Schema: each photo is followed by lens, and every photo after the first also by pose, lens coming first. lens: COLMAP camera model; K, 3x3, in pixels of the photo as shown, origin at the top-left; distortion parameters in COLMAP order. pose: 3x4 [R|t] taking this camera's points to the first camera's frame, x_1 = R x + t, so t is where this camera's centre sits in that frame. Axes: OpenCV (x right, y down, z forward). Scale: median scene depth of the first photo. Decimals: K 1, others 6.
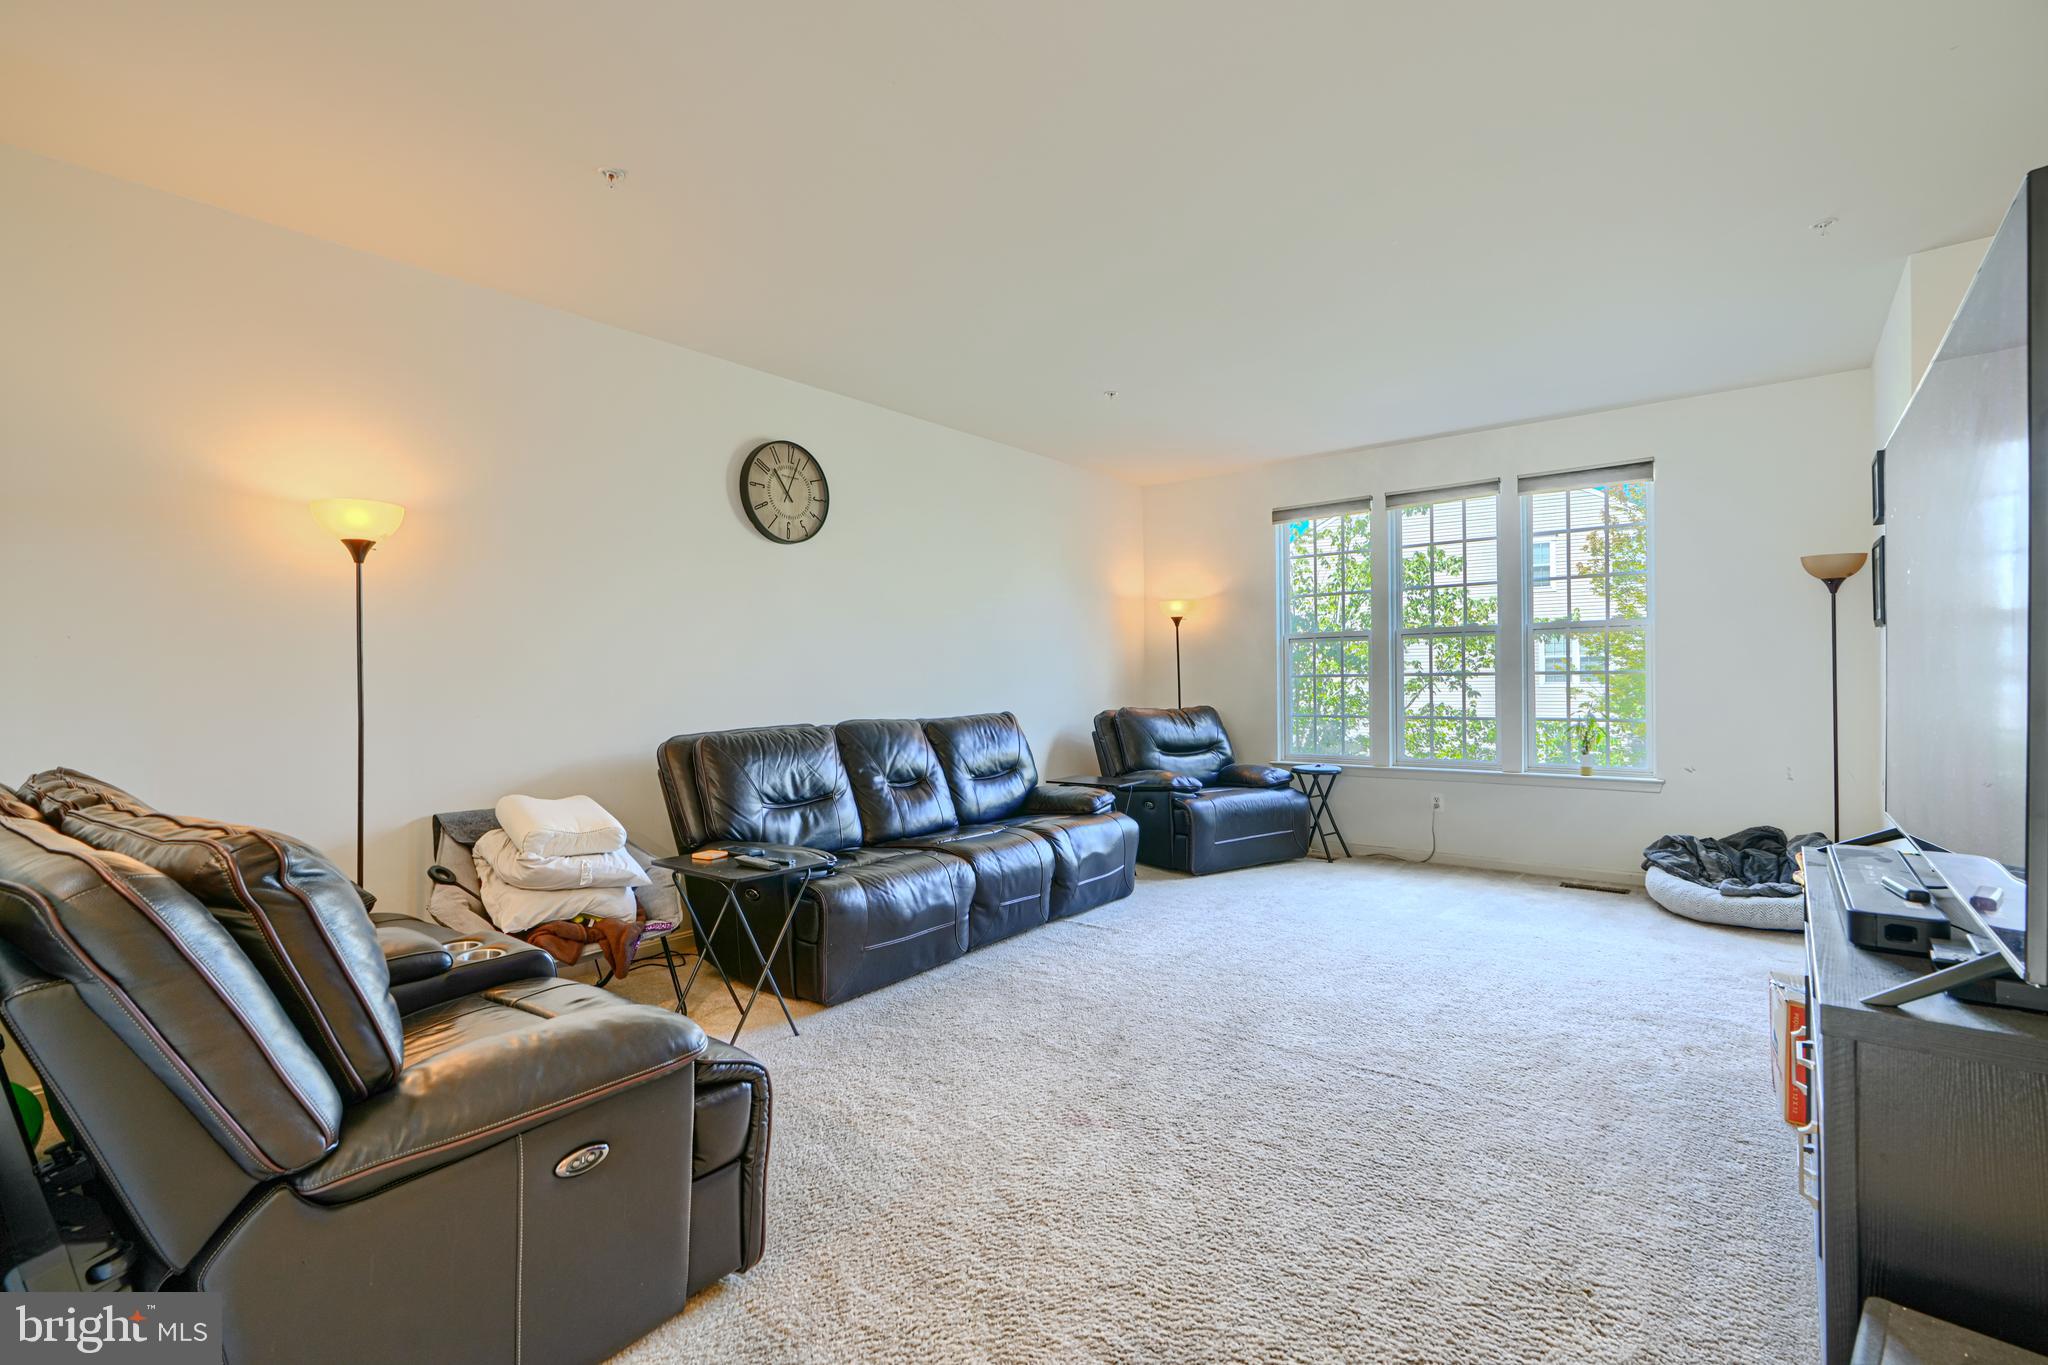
lens RADIAL K [[929.6, 0, 1024.0], [0, 929.6, 682.5], [0, 0, 1]] dist [-0.003769, -0.000326]
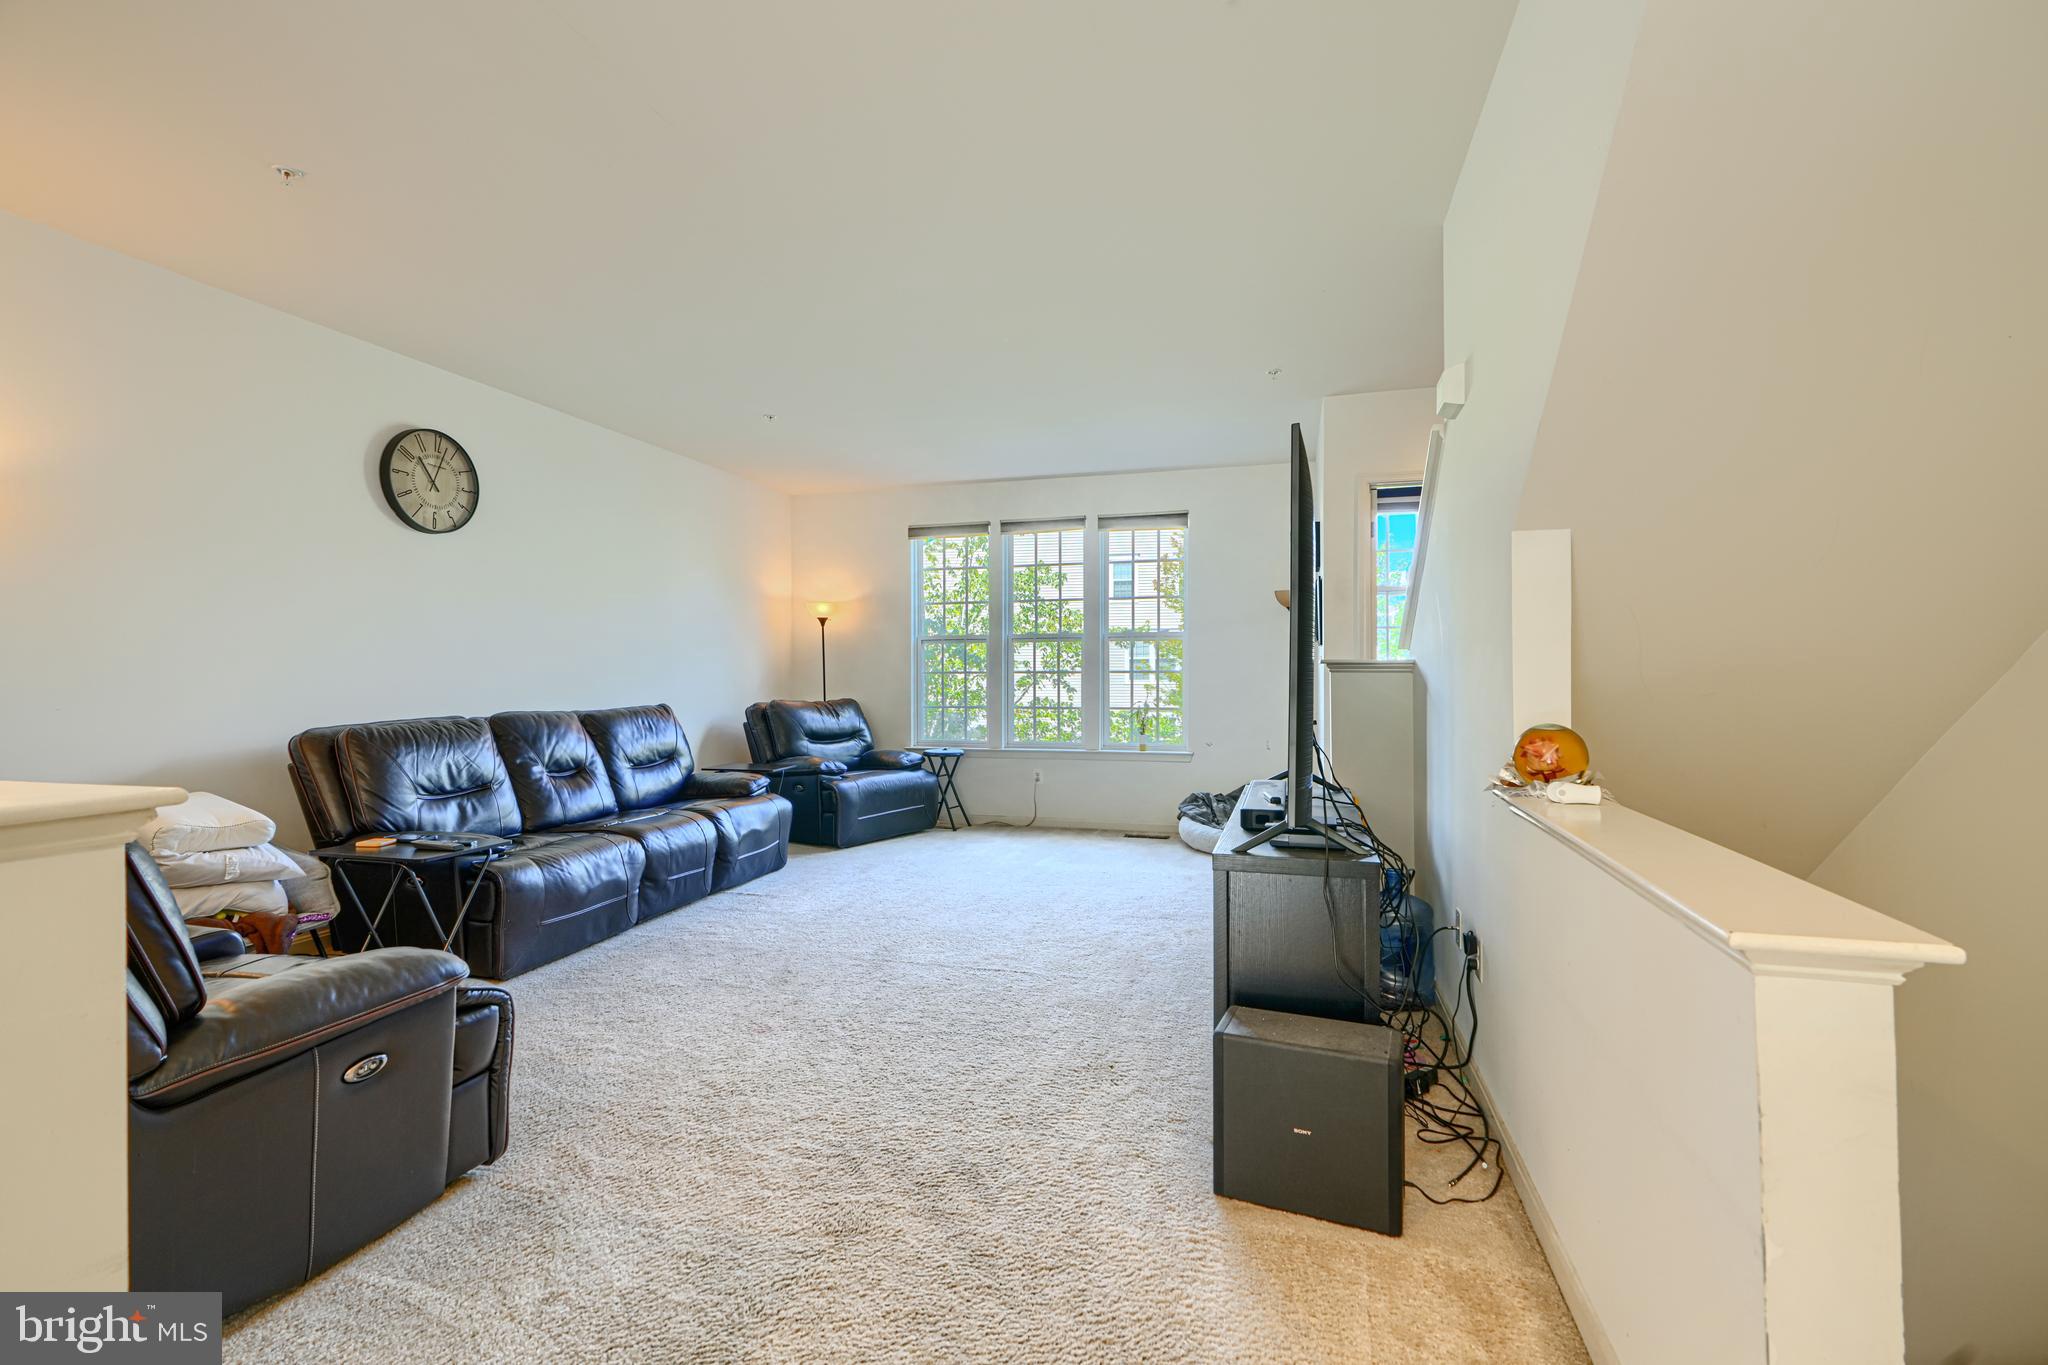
lens RADIAL K [[929.6, 0, 1024.0], [0, 929.6, 682.5], [0, 0, 1]] dist [-0.003769, -0.000326]
pose [[0.923722, 0.005074, 0.383030, -0.053147], [-0.006876, 0.999971, 0.003336, 0.001148], [-0.383002, -0.005715, 0.923730, -0.155719]]
